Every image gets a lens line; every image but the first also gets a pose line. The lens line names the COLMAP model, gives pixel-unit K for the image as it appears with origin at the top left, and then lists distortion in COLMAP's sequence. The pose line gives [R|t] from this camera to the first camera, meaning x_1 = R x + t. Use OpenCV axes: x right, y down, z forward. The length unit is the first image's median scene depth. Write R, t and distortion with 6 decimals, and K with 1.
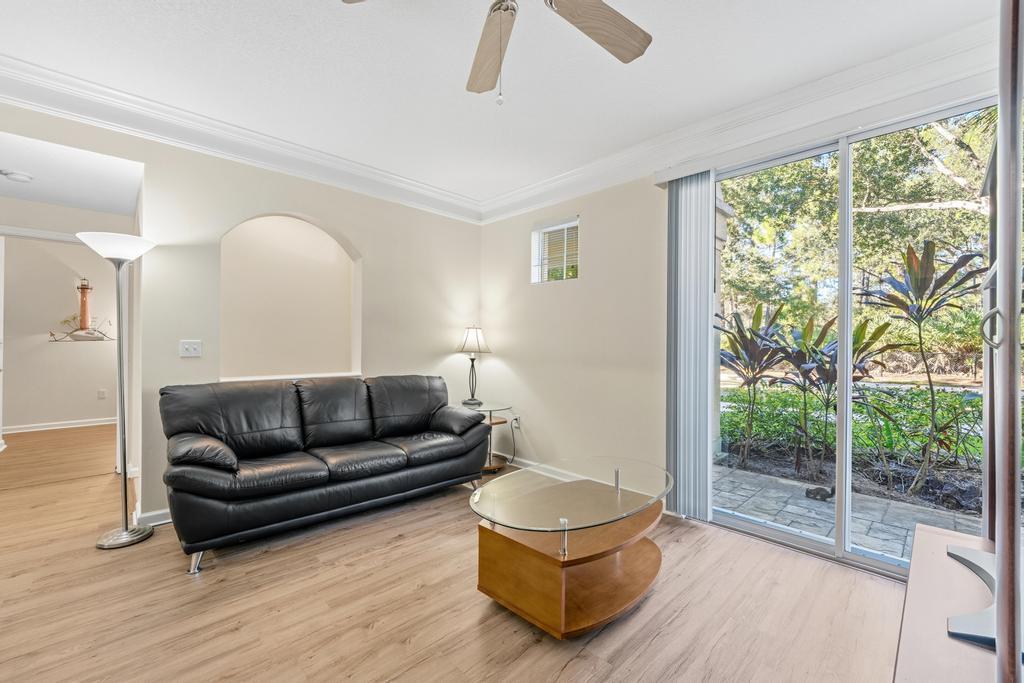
lens RADIAL K [[416.8, 0, 513.6], [0, 416.8, 341.2], [0, 0, 1]] dist [-0.022541, 0.006780]
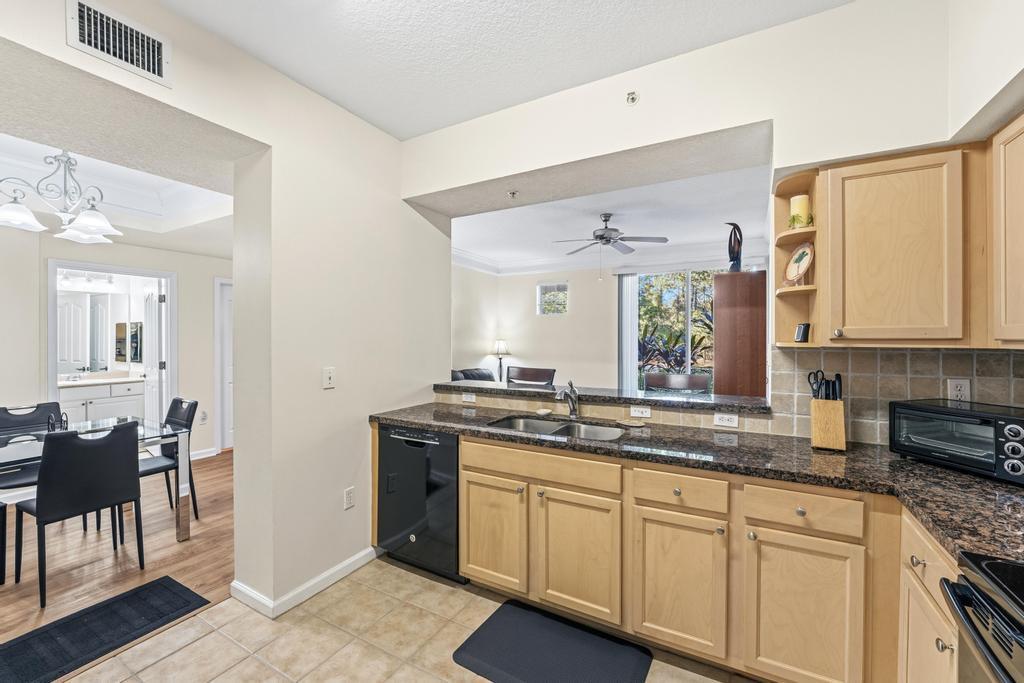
lens RADIAL K [[416.8, 0, 513.6], [0, 416.8, 341.2], [0, 0, 1]] dist [-0.022541, 0.006780]
pose [[0.955665, -0.009727, 0.294296, -0.558041], [0.004562, 0.999823, 0.018234, -0.058377], [-0.294422, -0.016083, 0.955540, -0.642966]]
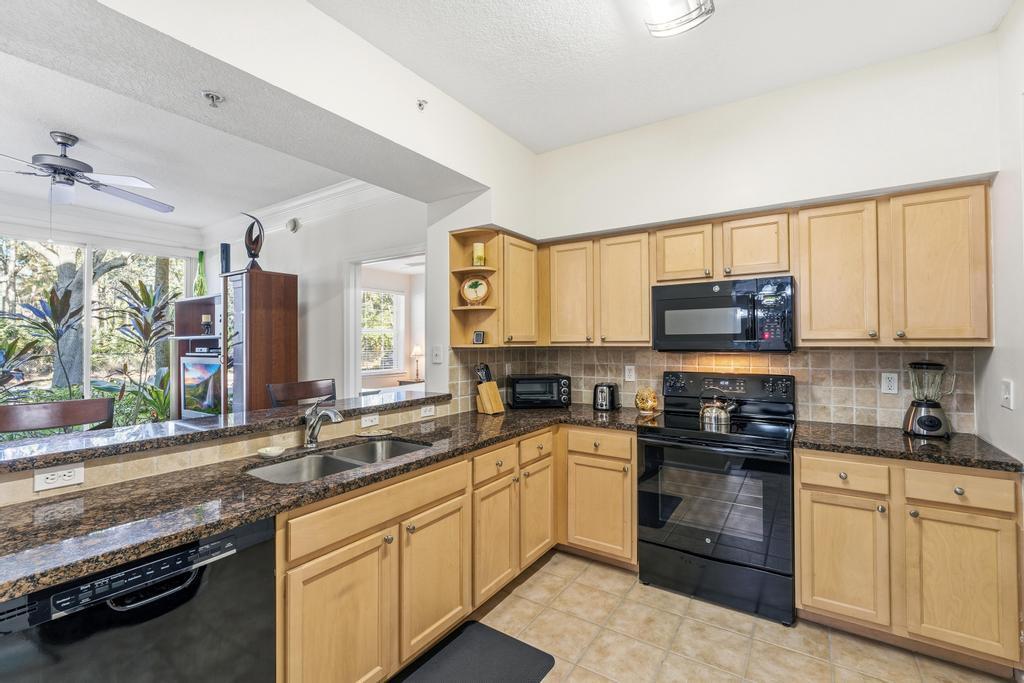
lens RADIAL K [[440.9, 0, 512.0], [0, 440.9, 341.5], [0, 0, 1]] dist [-0.000883, -0.000064]
pose [[-0.206005, -0.008173, 0.978517, -0.821553], [-0.007032, 0.999952, 0.006872, -0.057063], [-0.978526, -0.005465, -0.206053, -0.203787]]
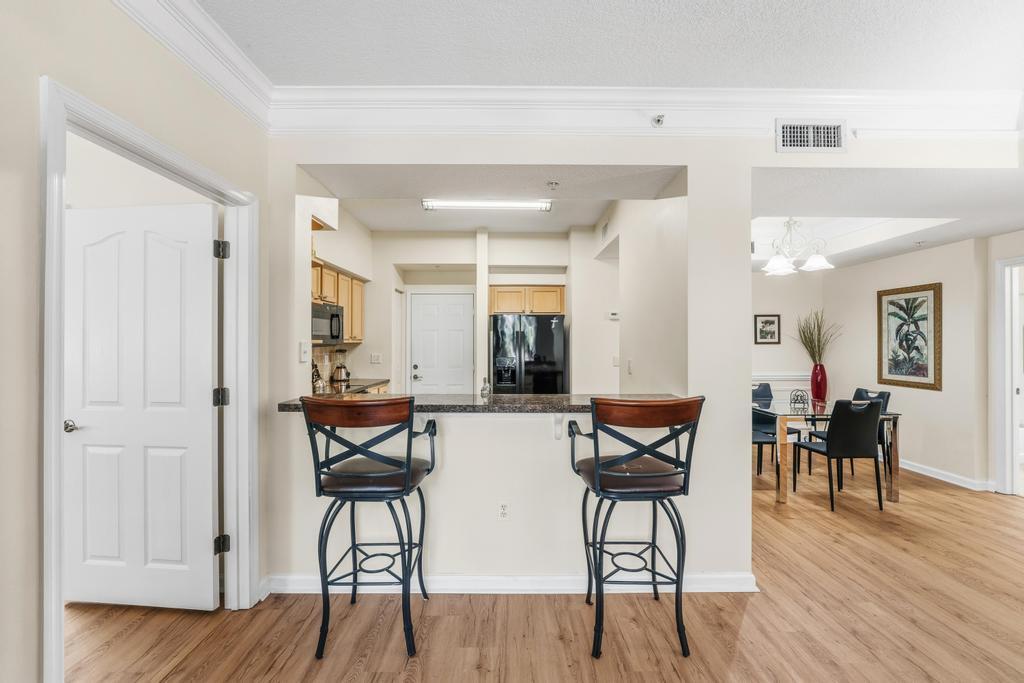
lens RADIAL K [[416.8, 0, 513.6], [0, 416.8, 341.2], [0, 0, 1]] dist [-0.022541, 0.006780]
pose [[-0.693613, -0.008957, -0.720292, 0.127366], [0.002598, 0.999885, -0.014936, -0.035727], [0.720343, -0.012231, -0.693510, 0.364744]]
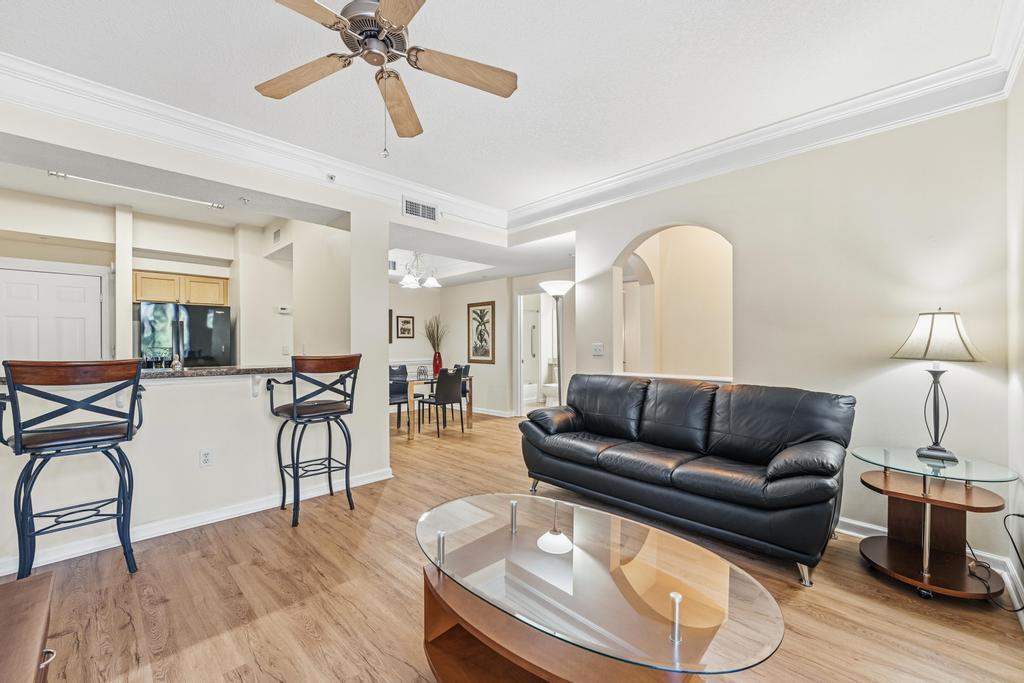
lens RADIAL K [[414.9, 0, 512.0], [0, 414.9, 347.1], [0, 0, 1]] dist [-0.009661, 0.000149]
pose [[0.017441, -0.001469, -0.999847, 0.426404], [0.012420, 0.999922, -0.001252, 0.005168], [0.999771, -0.012396, 0.017457, 0.465298]]
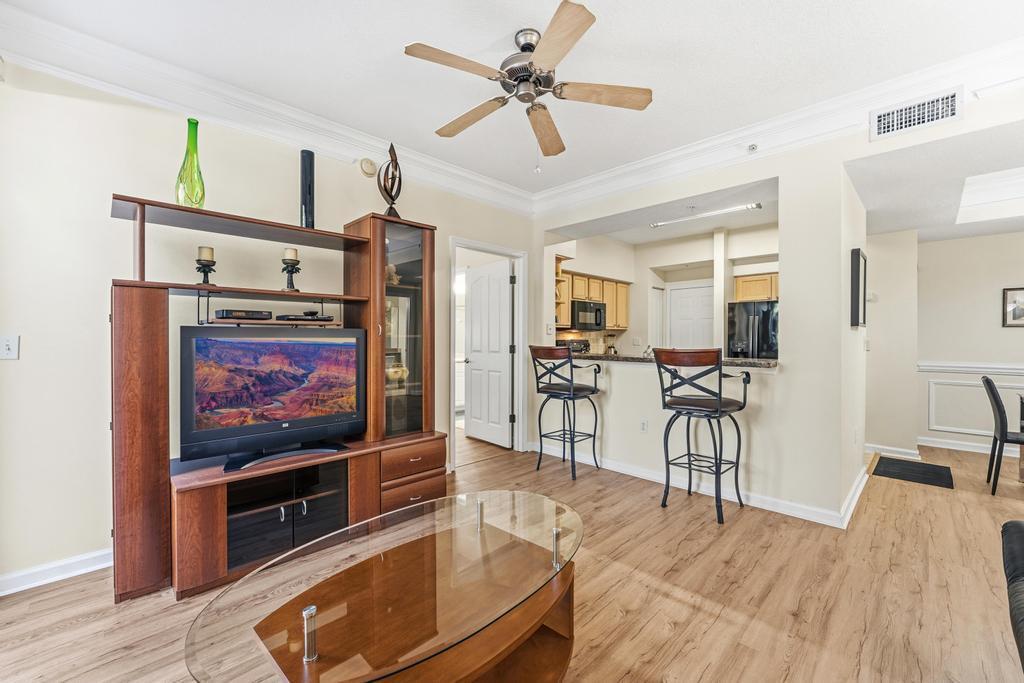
lens RADIAL K [[416.8, 0, 513.6], [0, 416.8, 341.2], [0, 0, 1]] dist [-0.022541, 0.006780]
pose [[-0.999853, -0.010430, -0.013623, 0.023960], [-0.010356, 0.999932, -0.005442, 0.008997], [0.013679, -0.005300, -0.999892, 0.839186]]
